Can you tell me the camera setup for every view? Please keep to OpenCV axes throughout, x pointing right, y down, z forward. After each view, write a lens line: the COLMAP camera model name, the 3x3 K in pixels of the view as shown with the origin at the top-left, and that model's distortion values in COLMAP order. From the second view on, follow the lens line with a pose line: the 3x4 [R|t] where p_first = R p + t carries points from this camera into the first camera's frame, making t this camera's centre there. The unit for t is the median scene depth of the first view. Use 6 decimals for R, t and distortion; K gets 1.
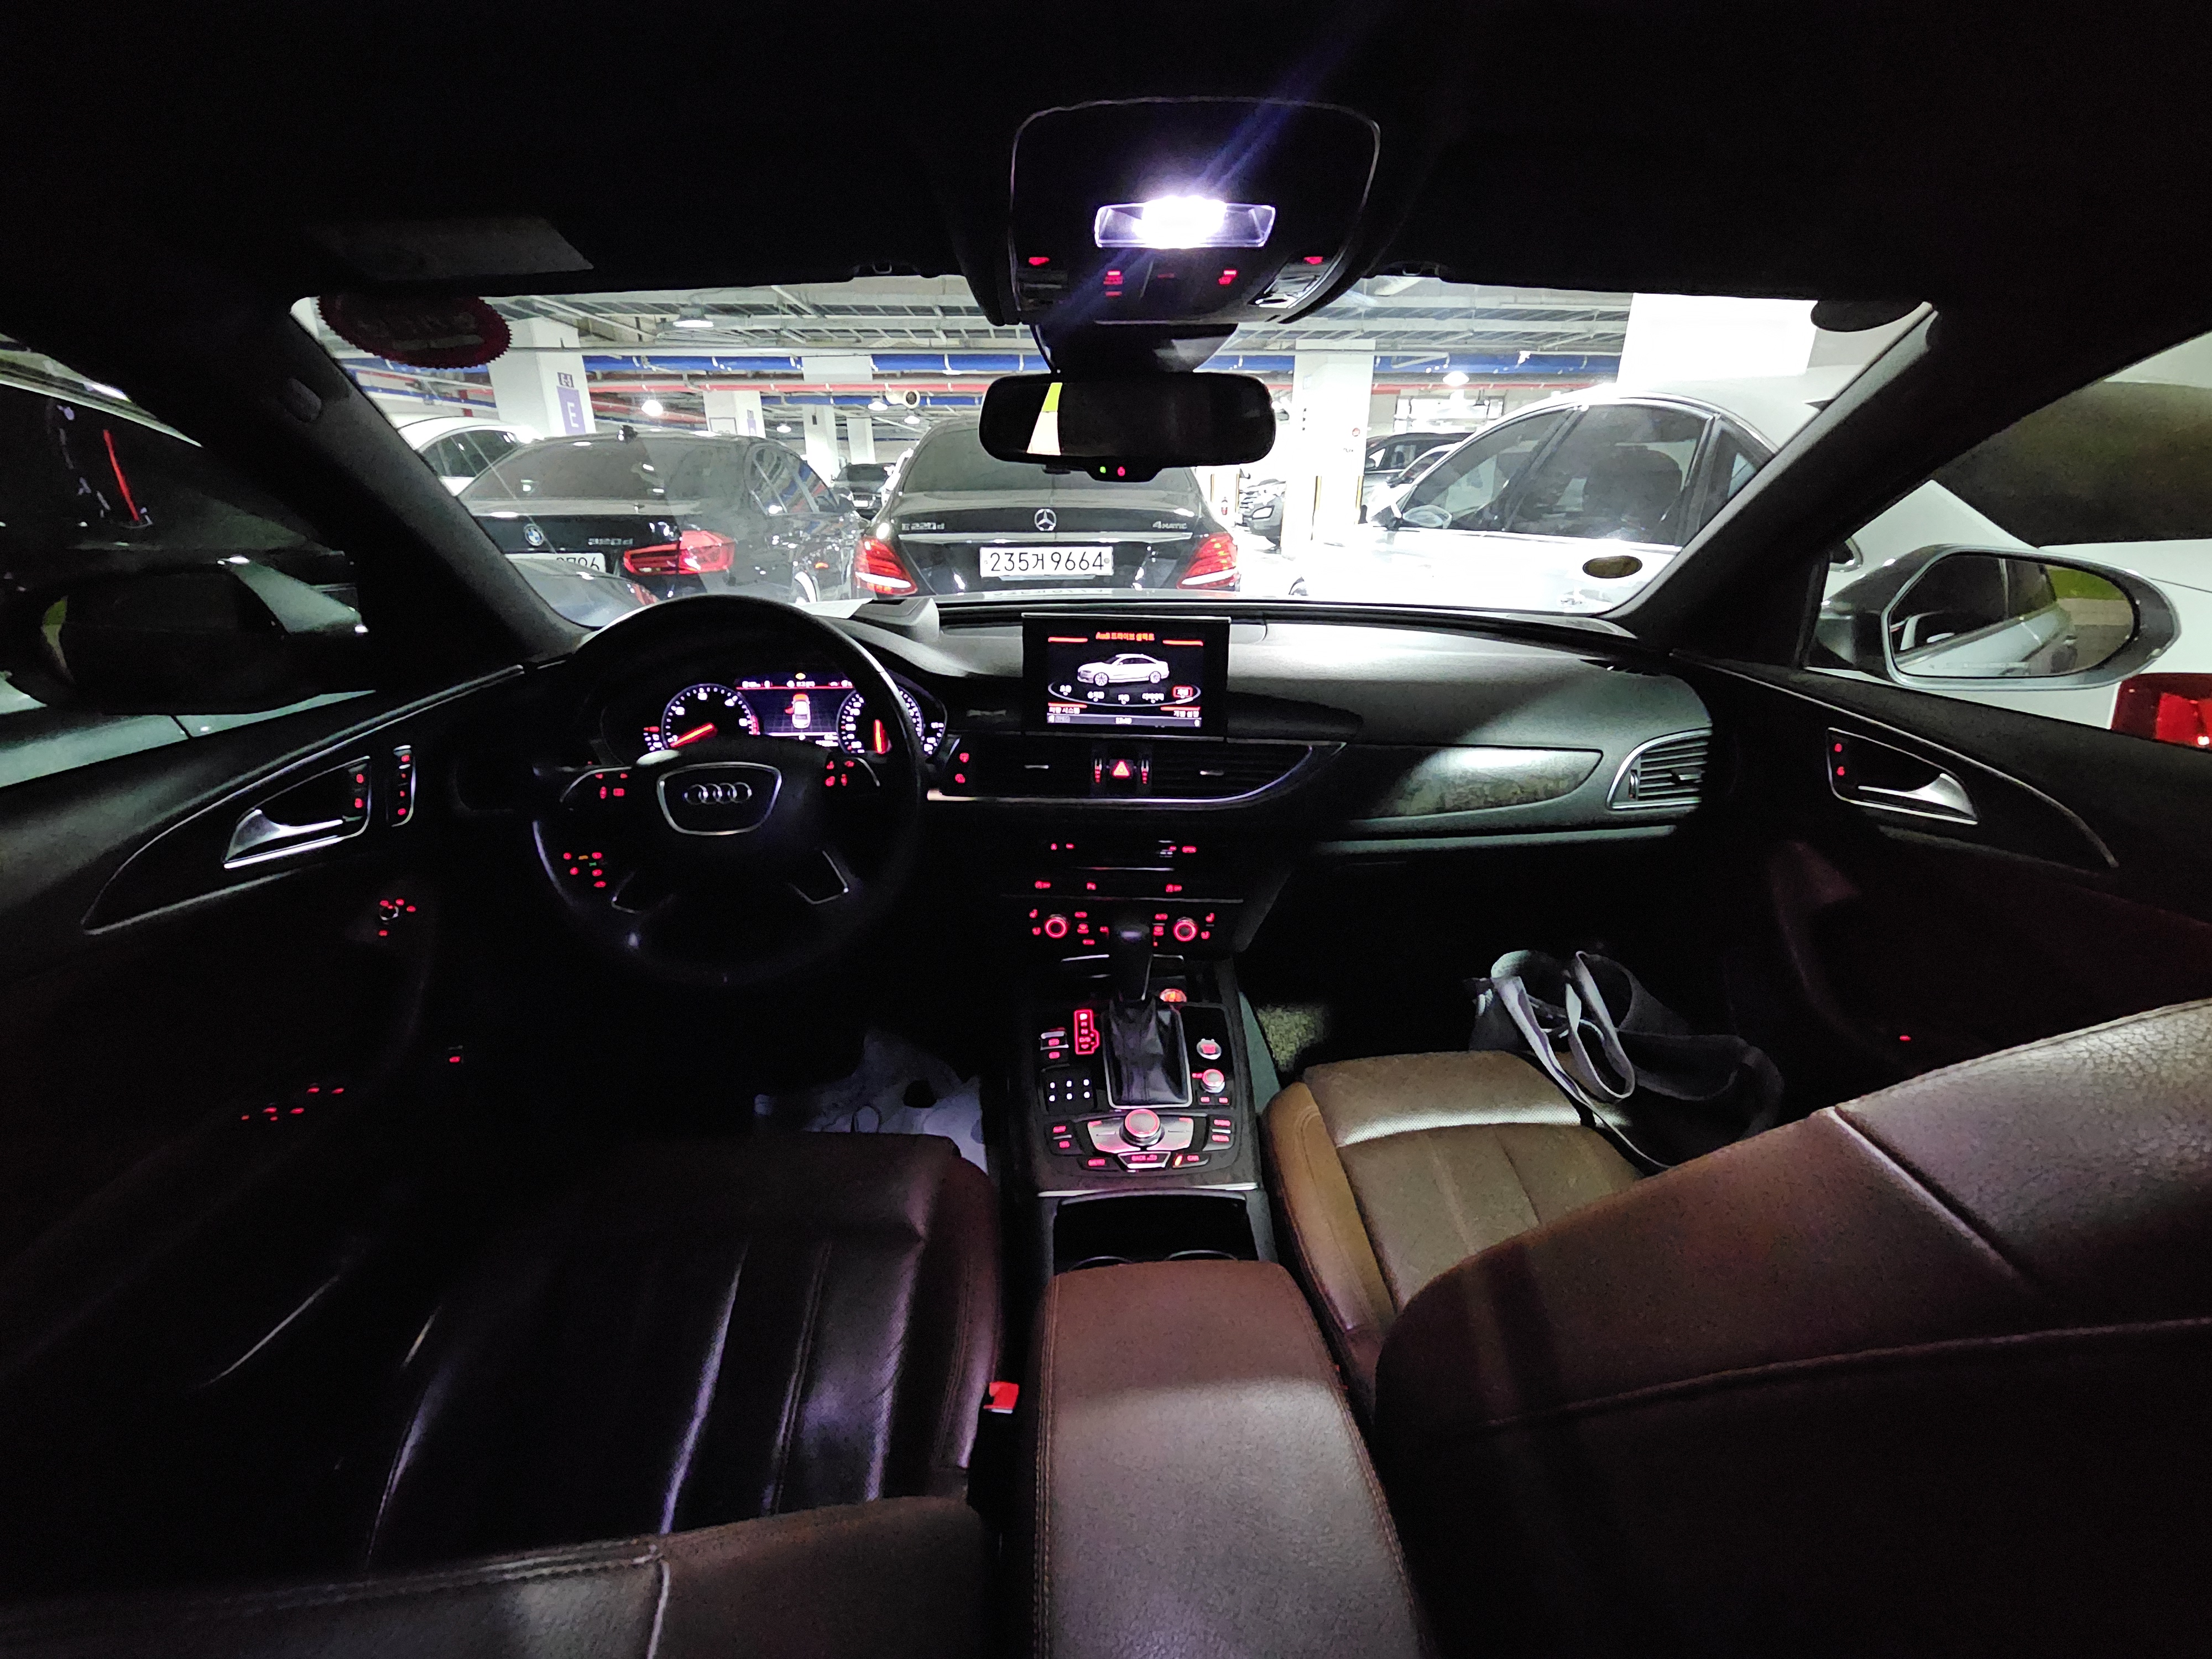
lens RADIAL K [[900.8, 0, 1107.7], [0, 900.8, 845.8], [0, 0, 1]] dist [0.001956, 0.000123]
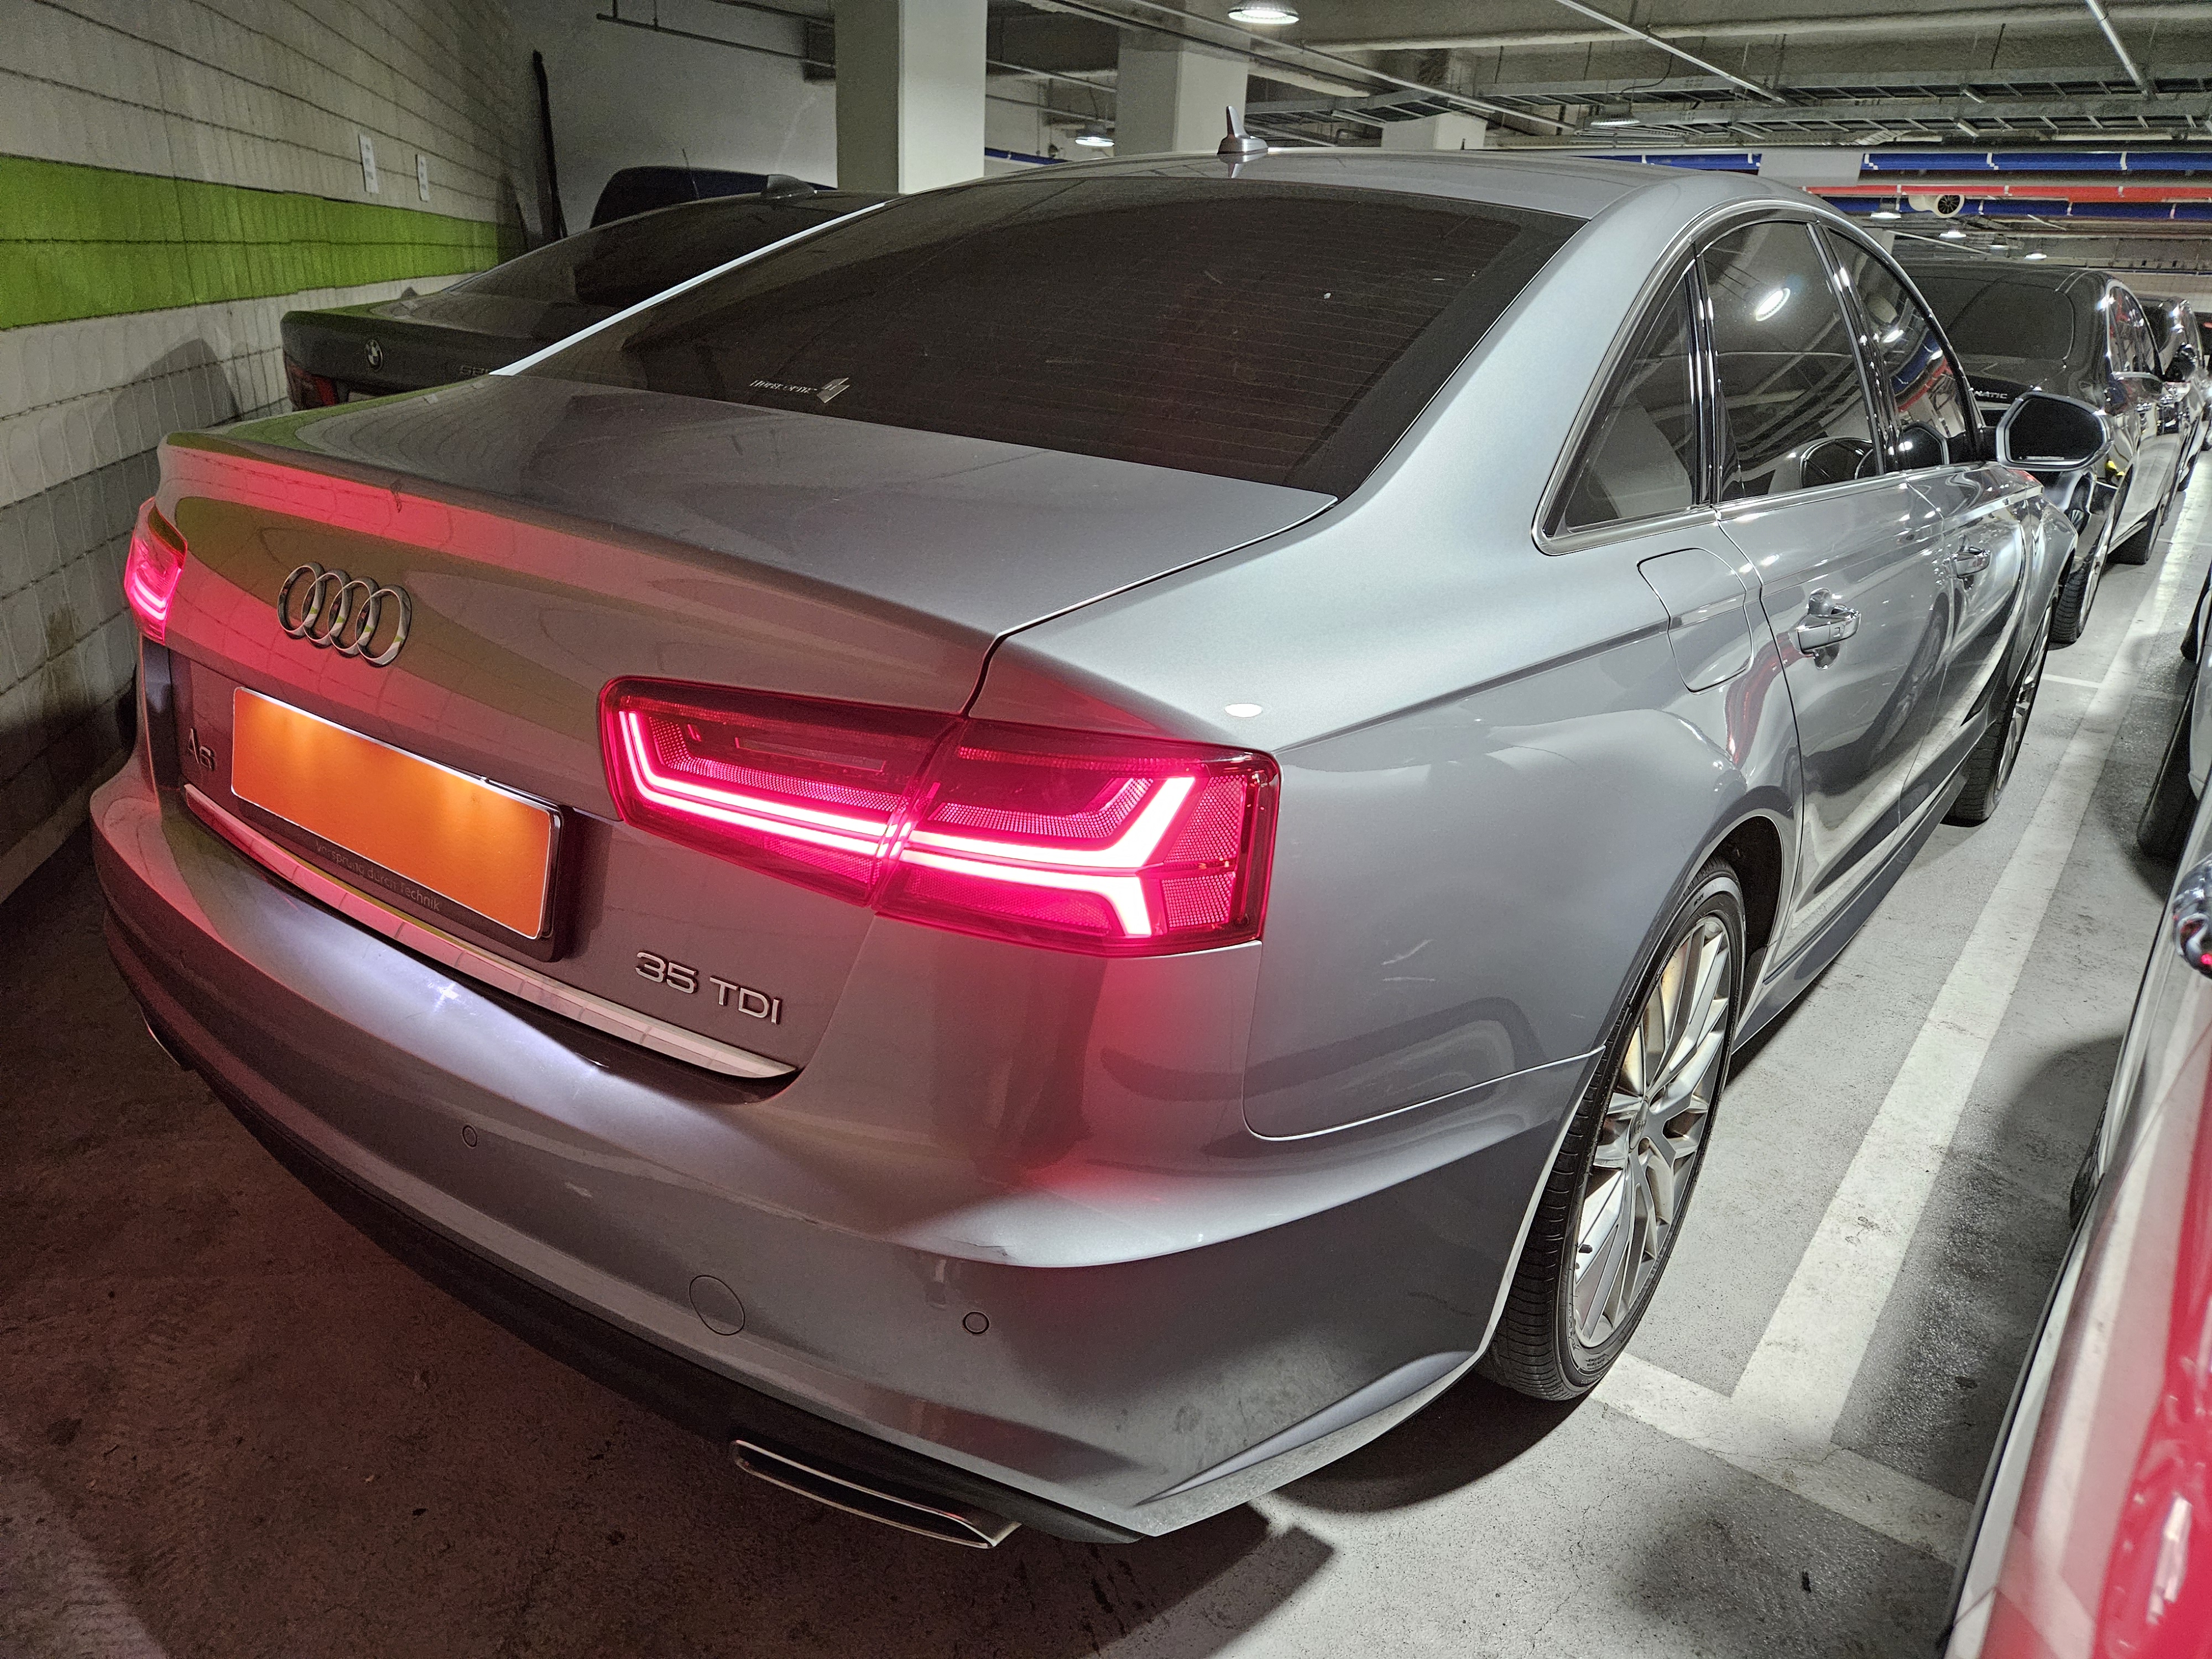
lens RADIAL K [[1503.0, 0, 1110.5], [0, 1503.0, 872.6], [0, 0, 1]] dist [0.030648, -0.025061]
pose [[0.760661, 0.274652, -0.588184, 1.466305], [-0.294219, 0.953541, 0.064760, 0.868653], [0.578644, 0.123795, 0.806130, -2.241453]]
